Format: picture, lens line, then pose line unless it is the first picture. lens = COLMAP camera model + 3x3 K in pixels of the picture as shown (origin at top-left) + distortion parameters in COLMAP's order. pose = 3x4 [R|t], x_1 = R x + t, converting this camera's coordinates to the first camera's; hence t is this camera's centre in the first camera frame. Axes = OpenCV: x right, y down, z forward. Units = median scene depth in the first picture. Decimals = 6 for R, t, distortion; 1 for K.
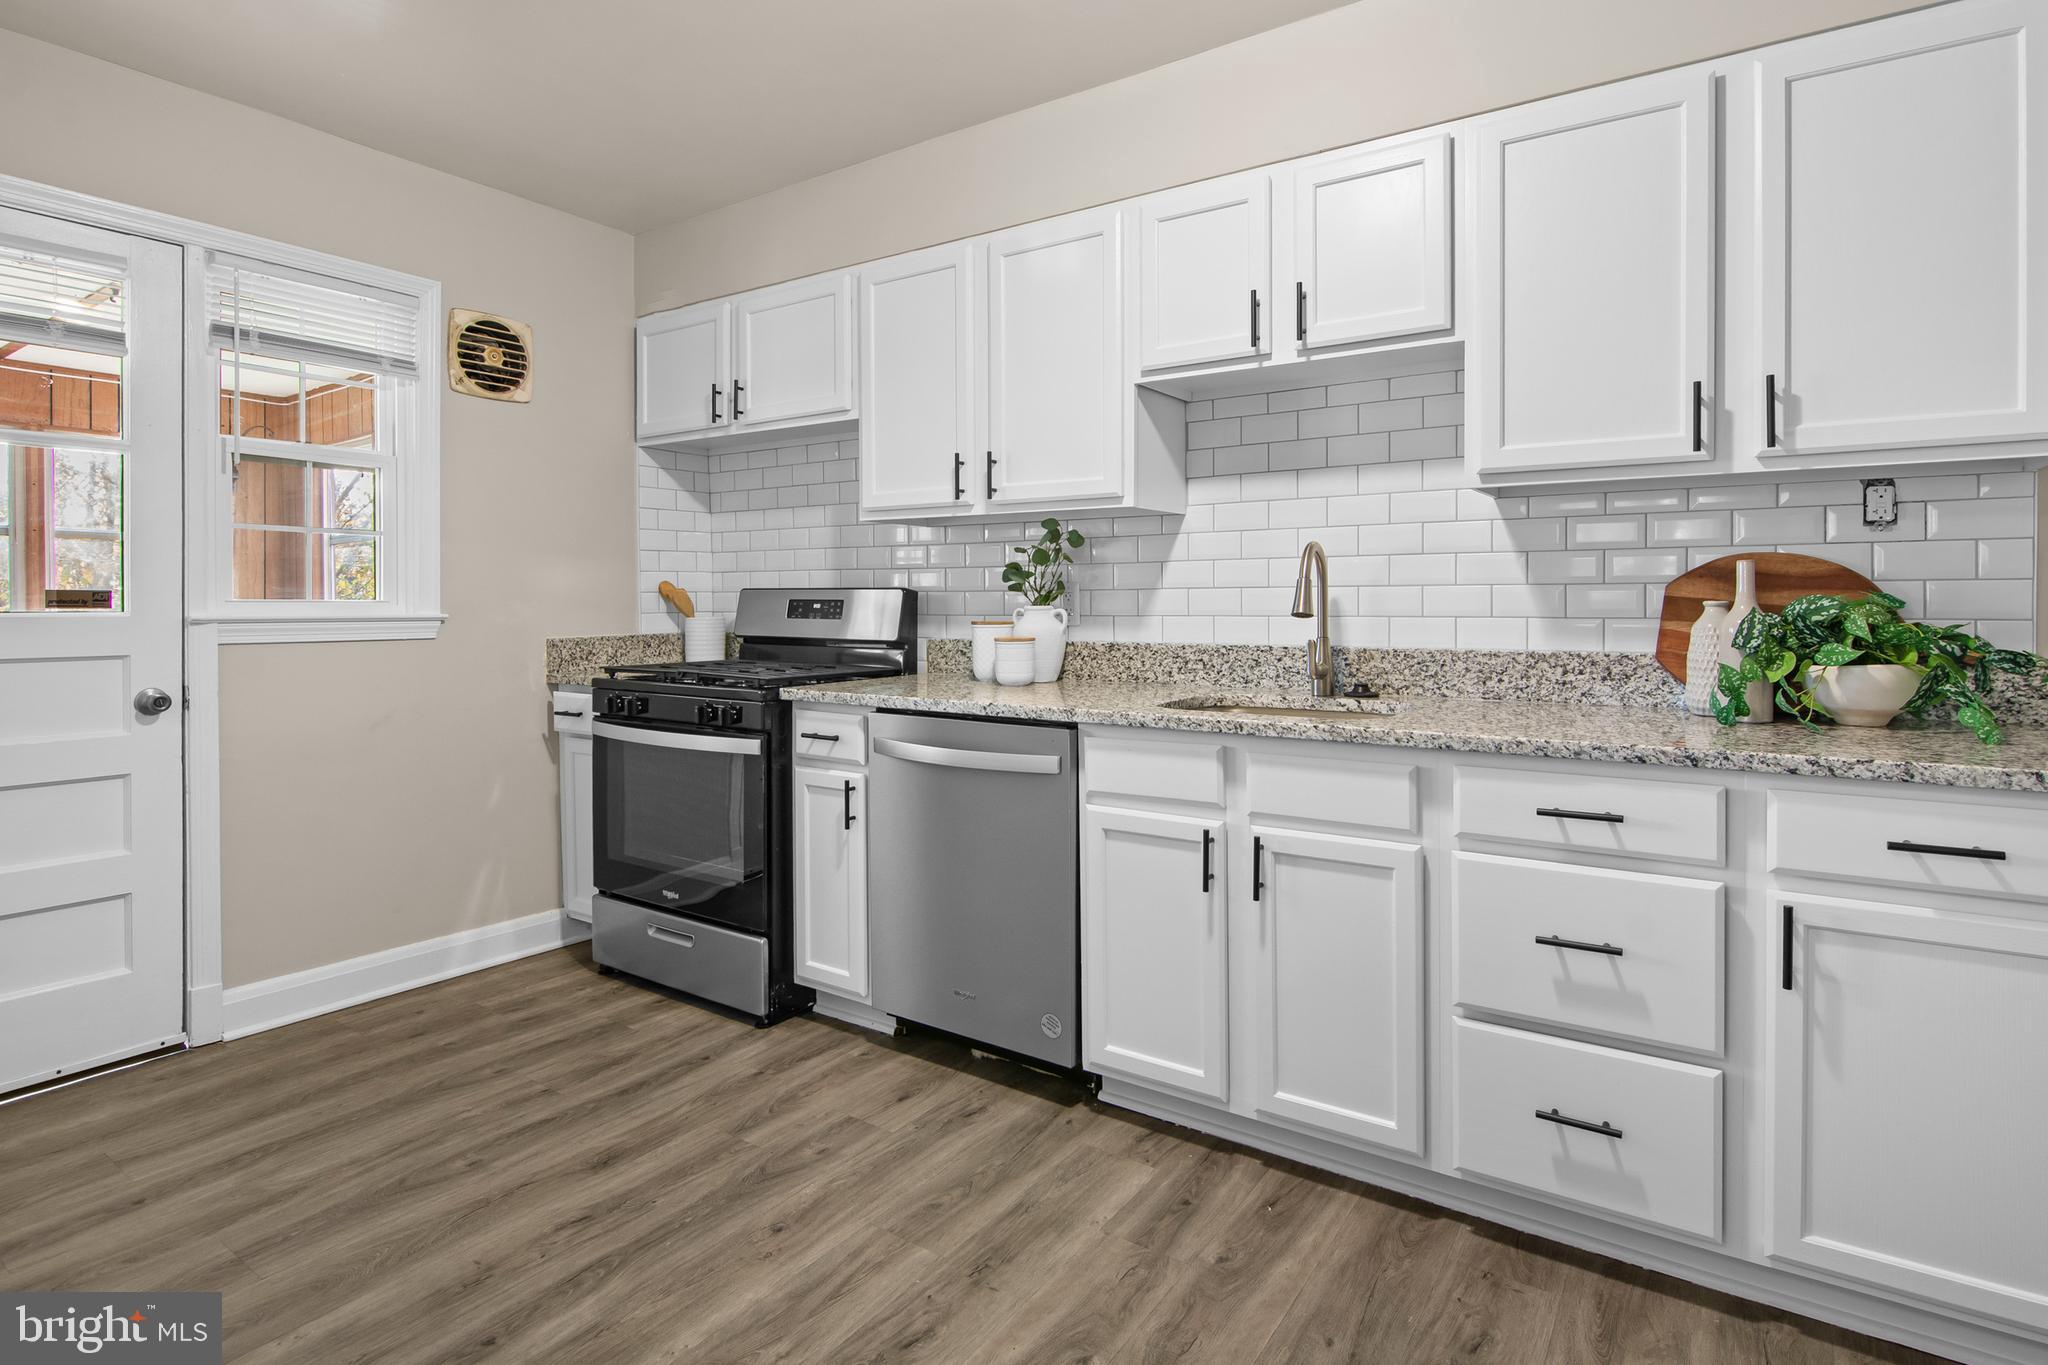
lens RADIAL K [[1050.7, 0, 1065.8], [0, 1050.7, 613.4], [0, 0, 1]] dist [-0.002034, -0.002642]
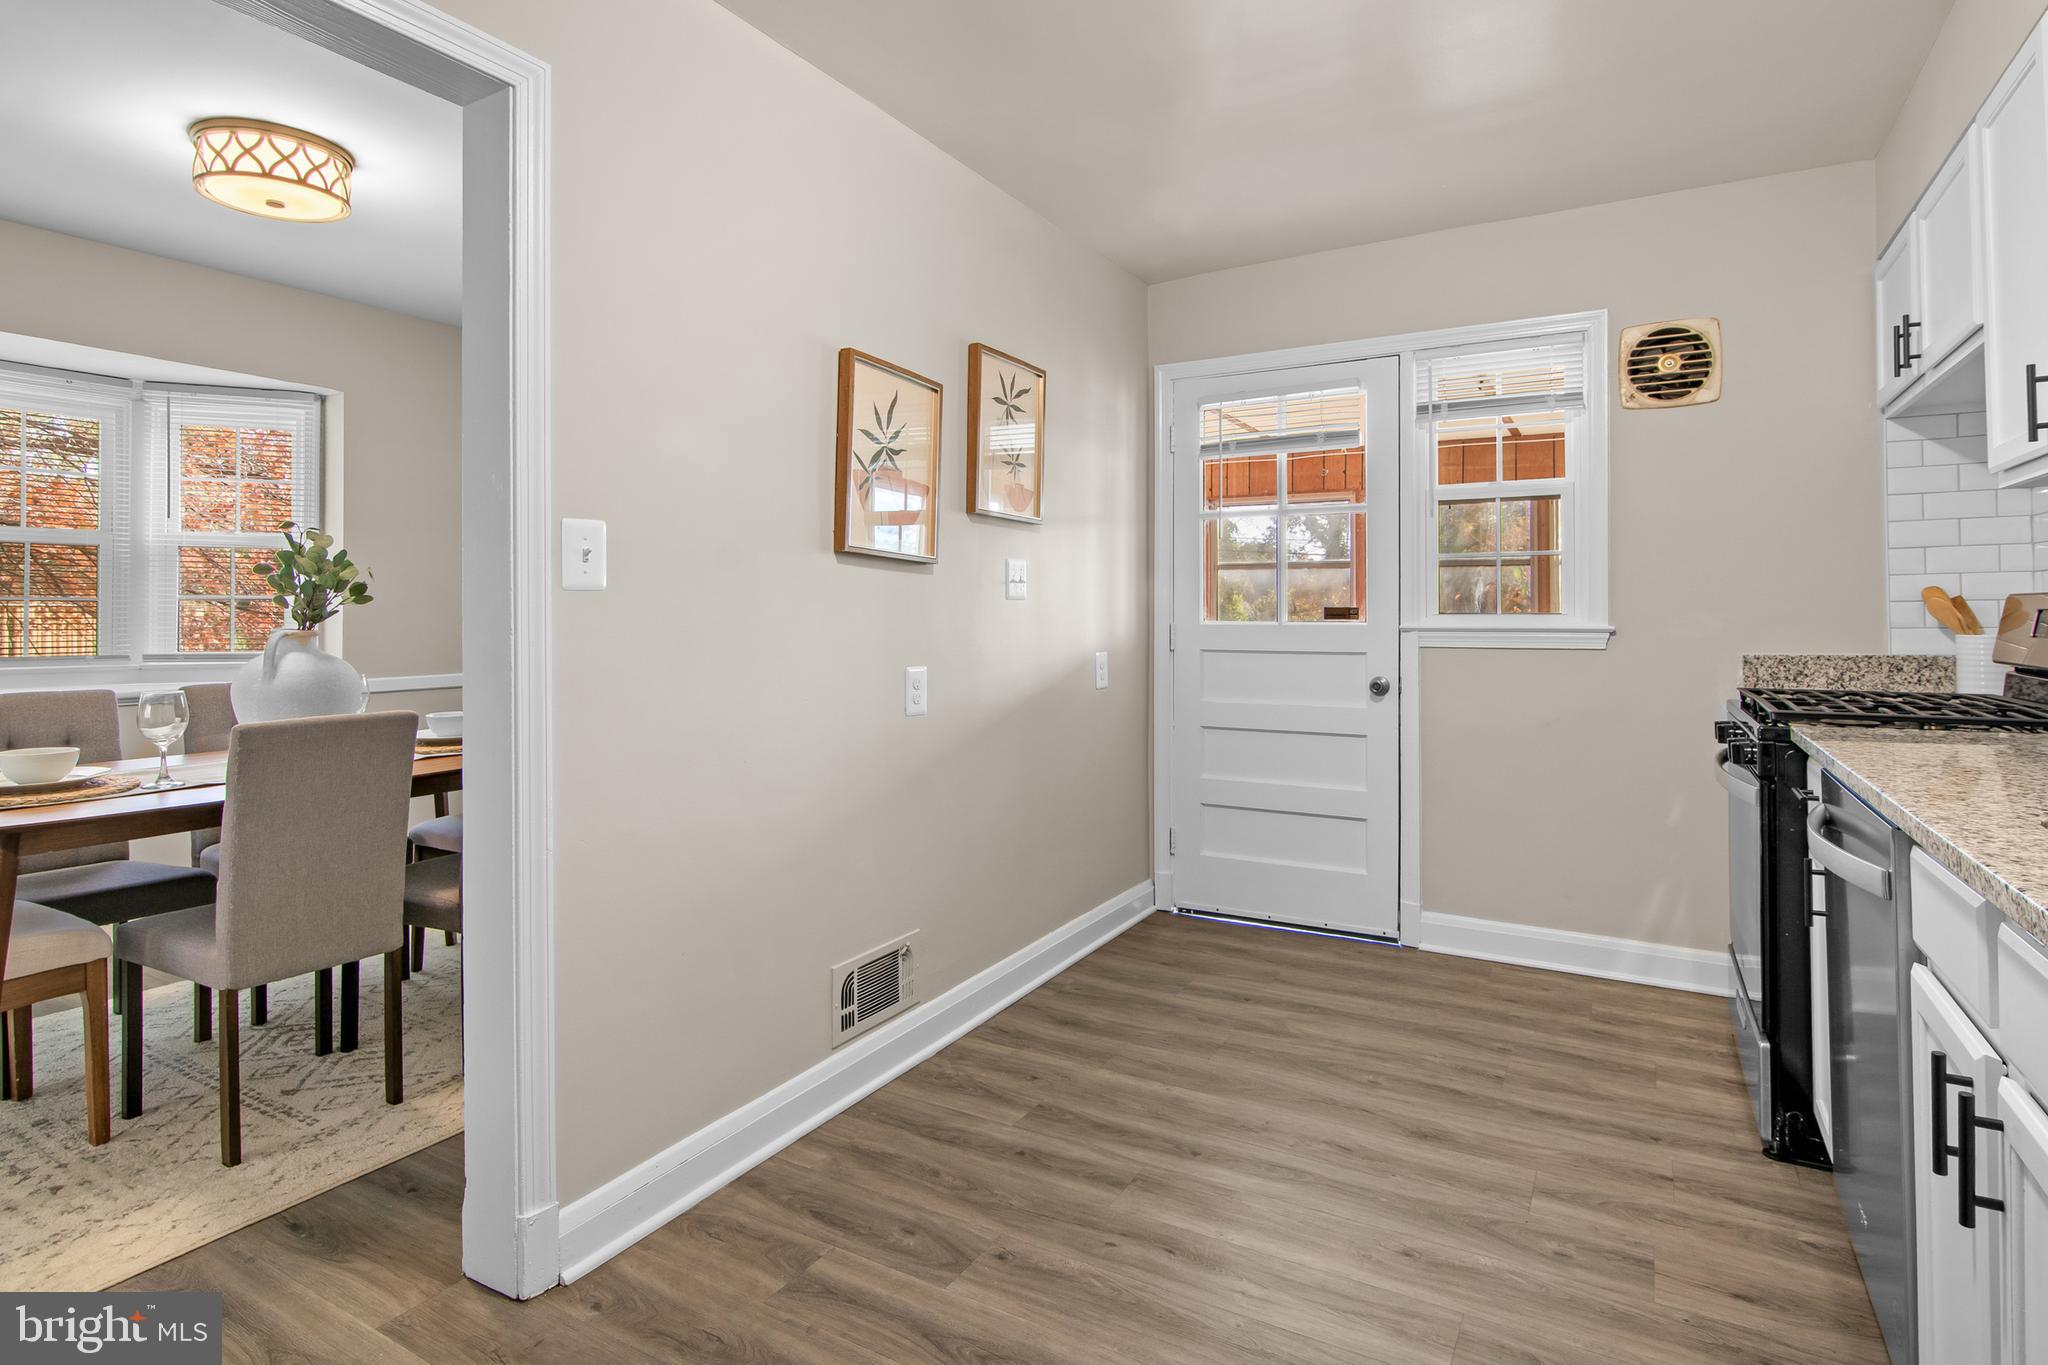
lens RADIAL K [[1033.2, 0, 978.2], [0, 1033.2, 608.8], [0, 0, 1]] dist [0.002873, -0.005857]
pose [[0.046451, -0.008043, -0.998888, 0.439544], [-0.008942, 0.999924, -0.008467, -0.002303], [0.998881, 0.009325, 0.046375, 0.357174]]
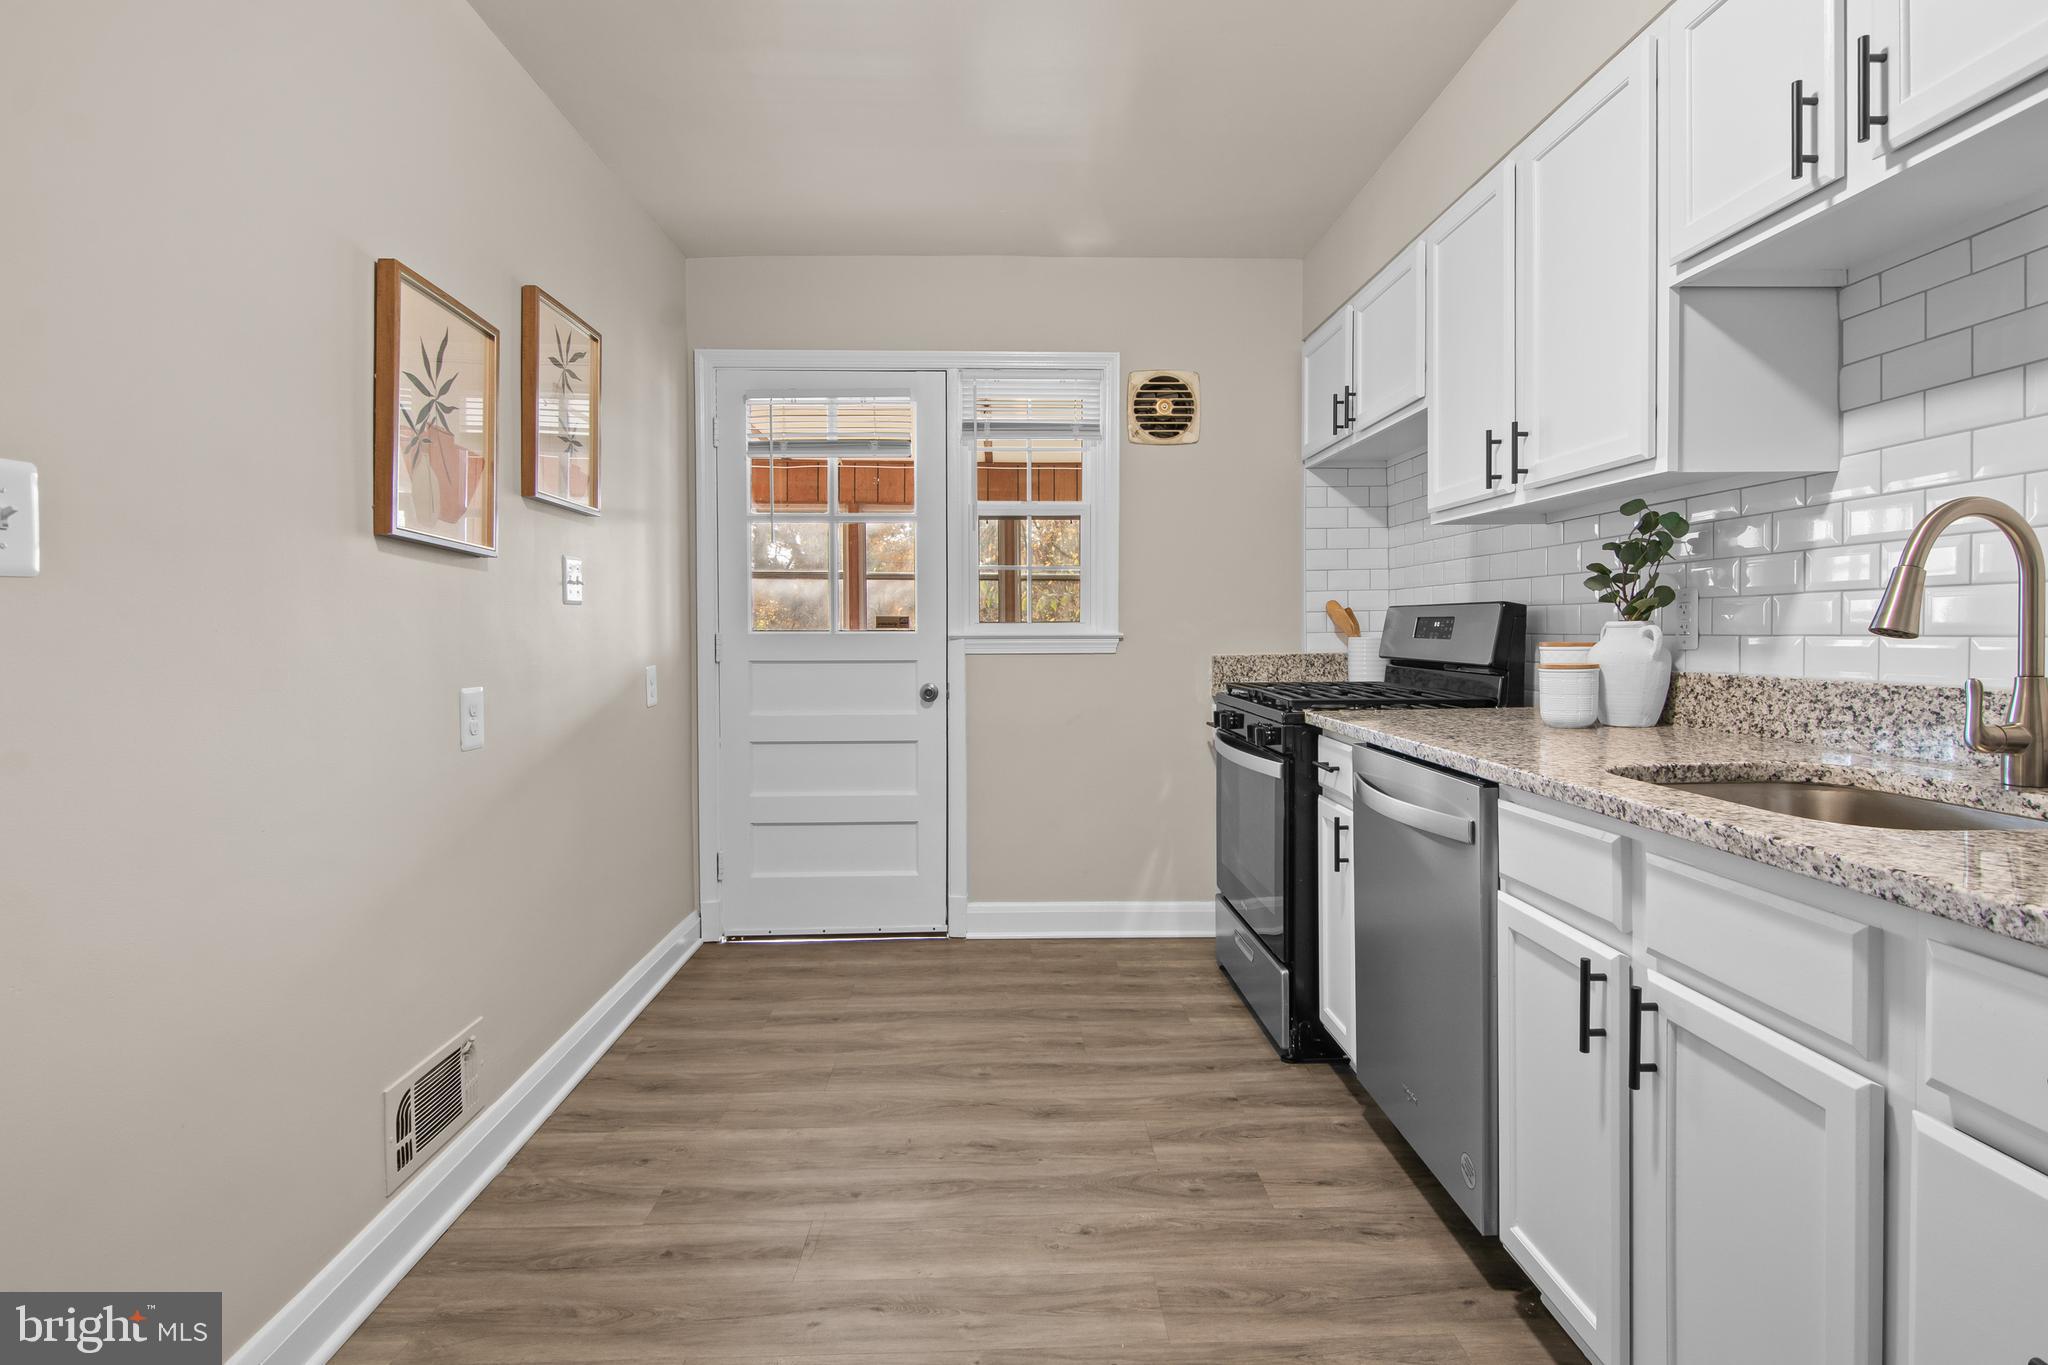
lens RADIAL K [[1037.5, 0, 994.6], [0, 1037.5, 658.6], [0, 0, 1]] dist [0.000921, -0.001934]
pose [[0.568848, 0.021390, -0.822165, 0.322305], [-0.003332, 0.999713, 0.023704, 0.002918], [0.822436, -0.010744, 0.568756, 0.232848]]
